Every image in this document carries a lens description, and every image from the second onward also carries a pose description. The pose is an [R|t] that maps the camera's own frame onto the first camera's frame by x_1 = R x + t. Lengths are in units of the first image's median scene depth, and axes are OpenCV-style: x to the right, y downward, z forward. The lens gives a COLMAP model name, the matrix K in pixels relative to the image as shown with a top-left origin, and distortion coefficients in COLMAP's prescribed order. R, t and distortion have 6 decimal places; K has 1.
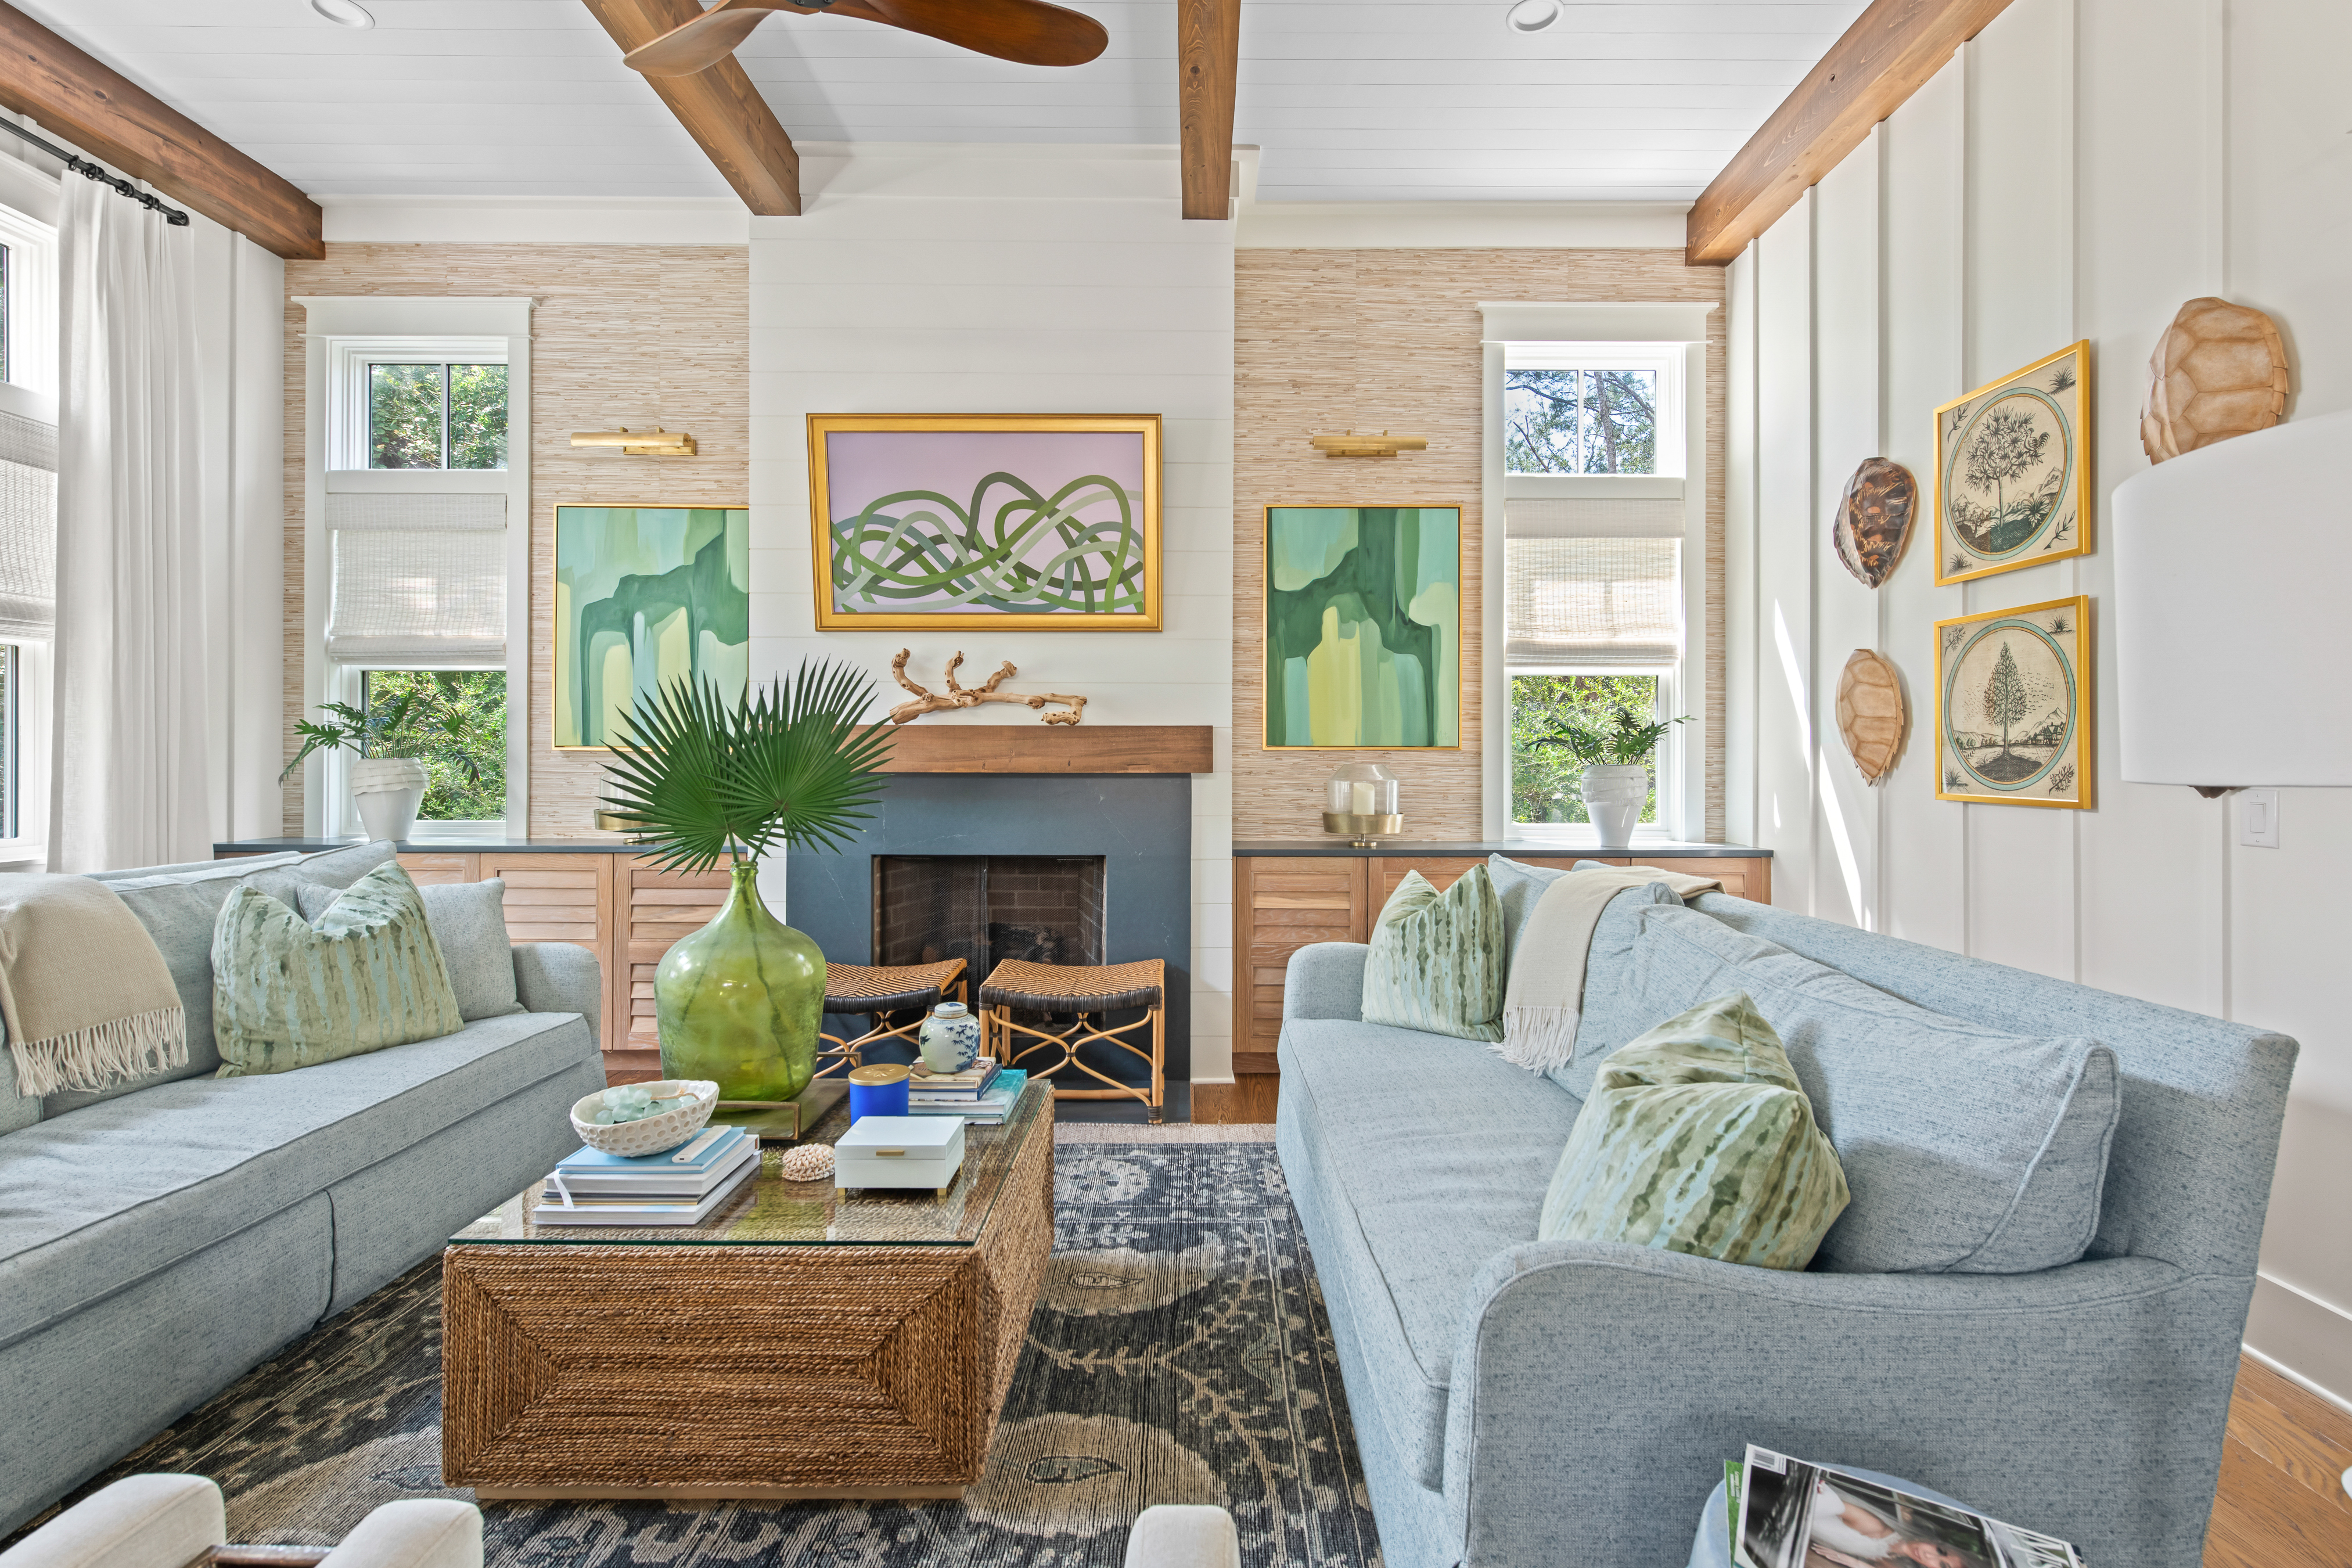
lens RADIAL K [[1071.9, 0, 1203.3], [0, 1071.9, 758.3], [0, 0, 1]] dist [0.002884, -0.002378]
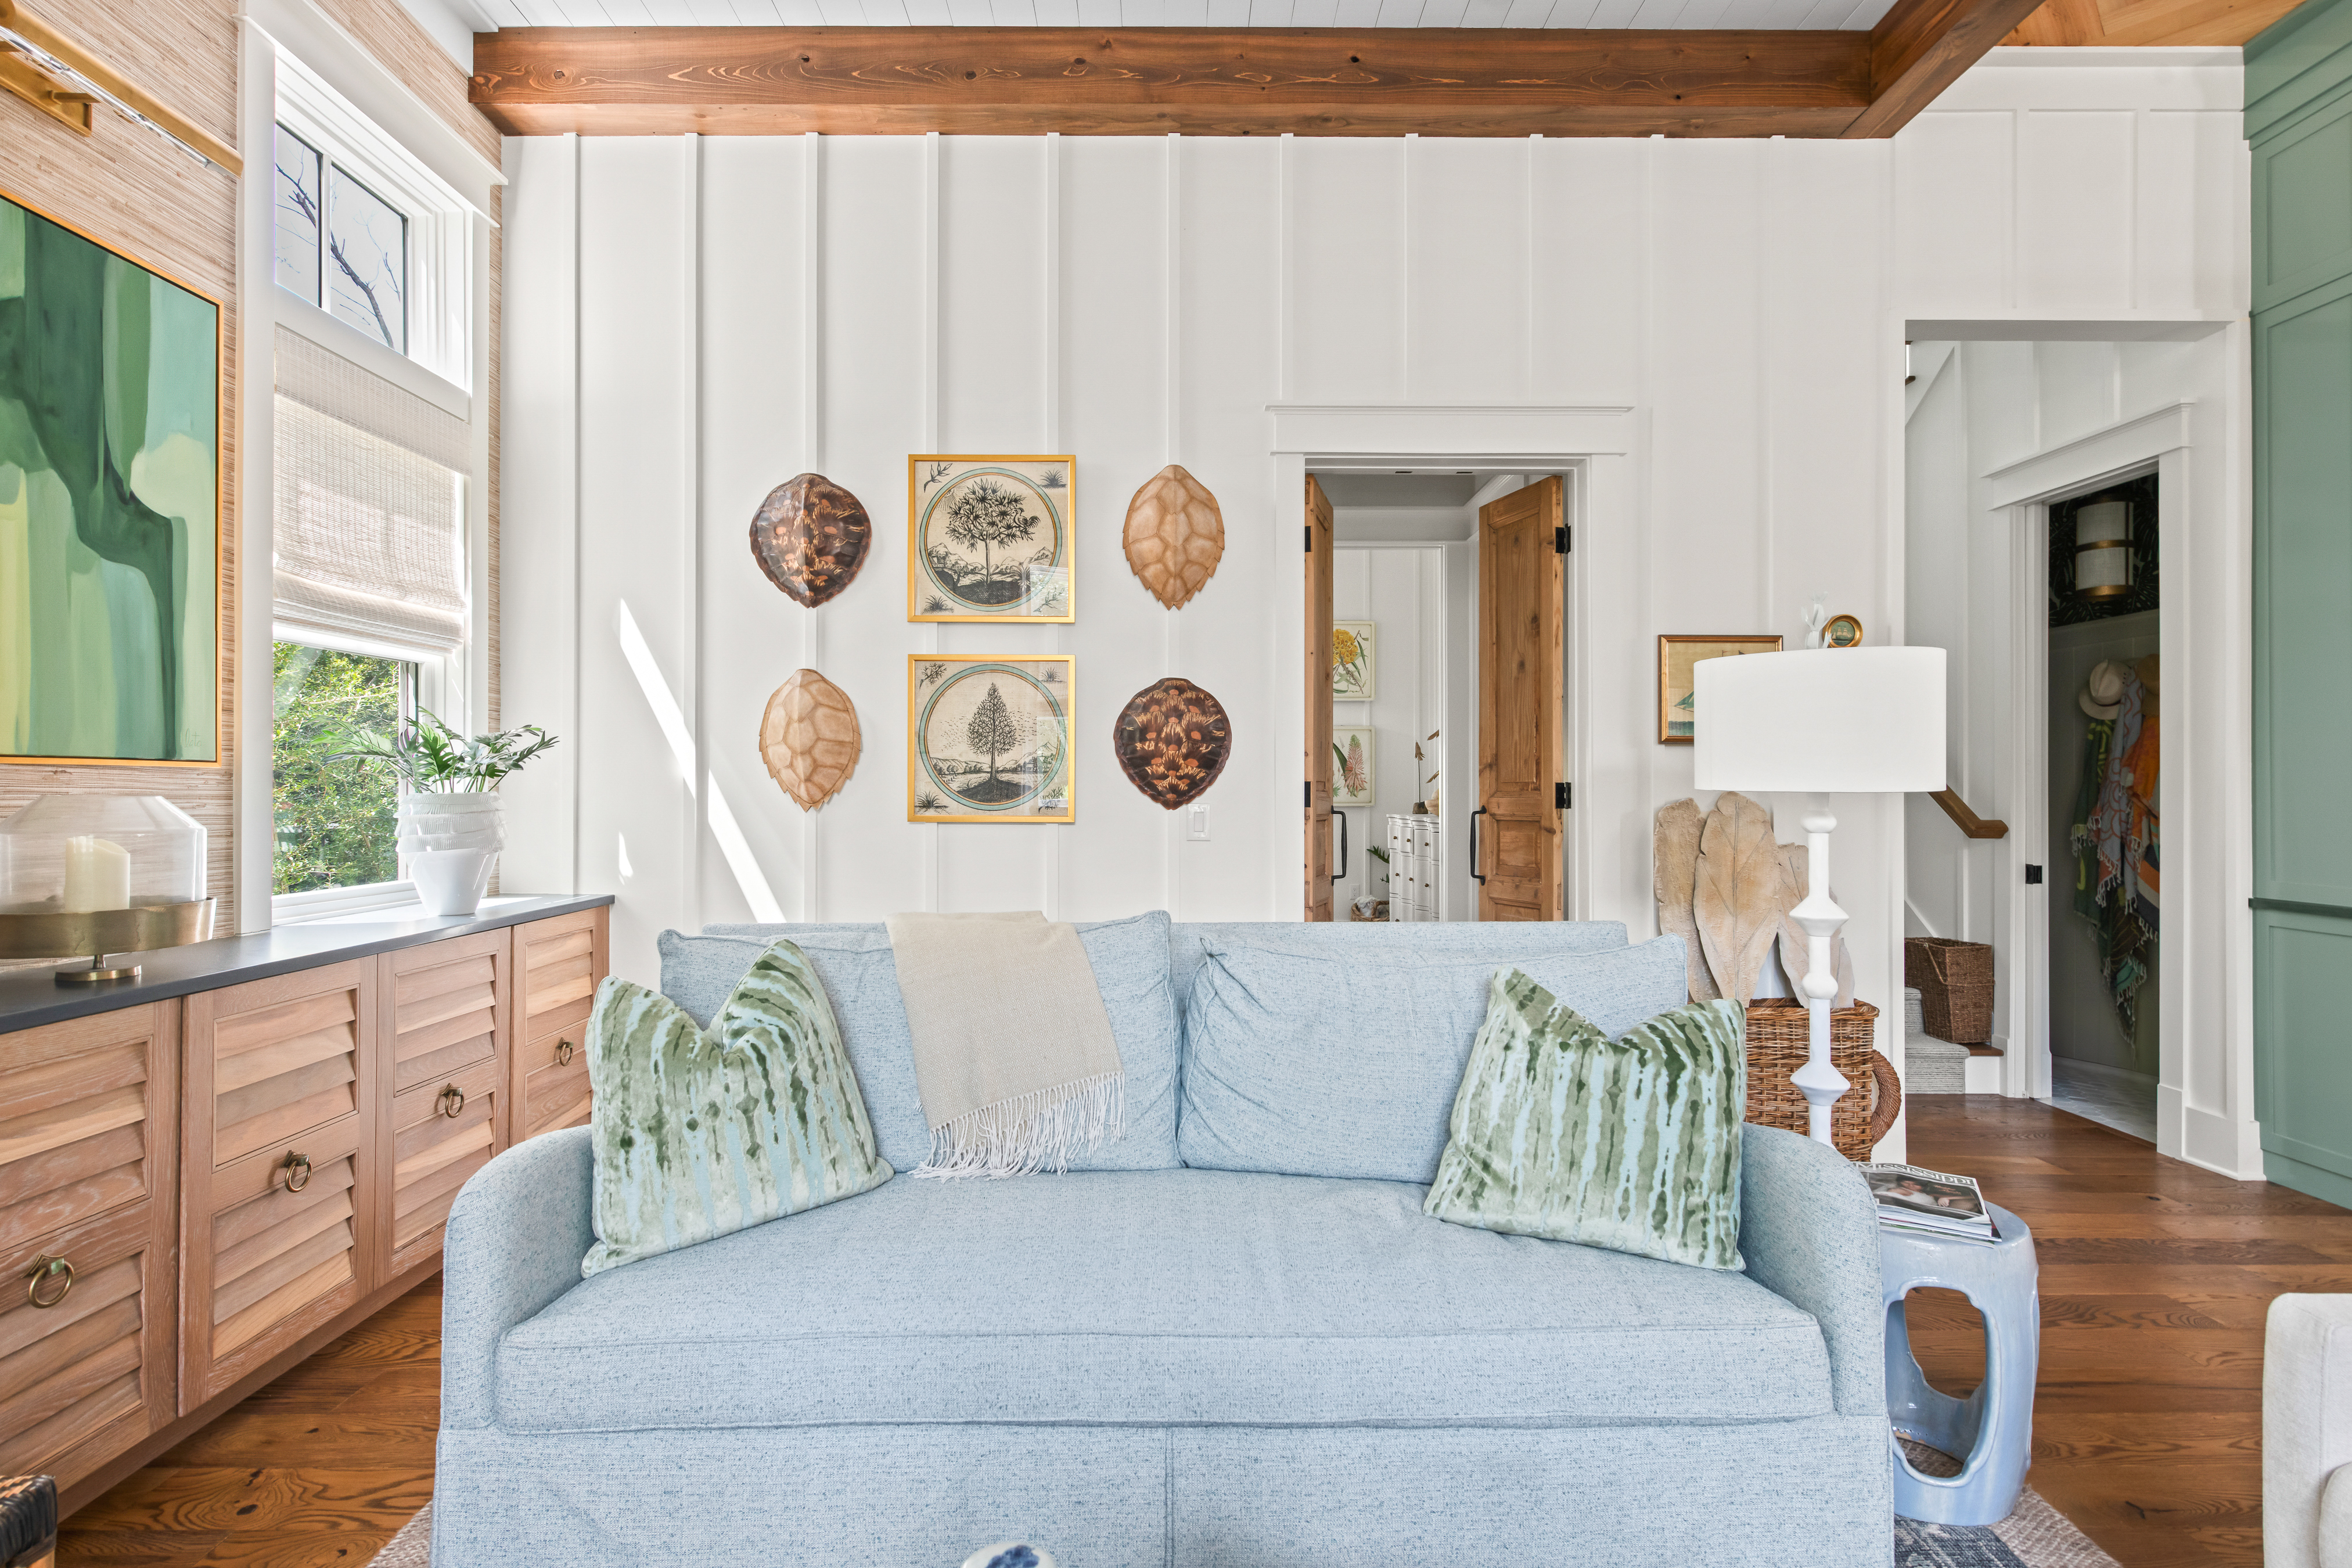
lens RADIAL K [[1125.8, 0, 1176.0], [0, 1125.8, 784.0], [0, 0, 1]] dist [-0.000931, -0.000204]
pose [[-0.003904, -0.000347, 0.999992, -0.363872], [0.000605, 1.000000, 0.000349, 0.000710], [-0.999992, 0.000607, -0.003904, 0.618039]]
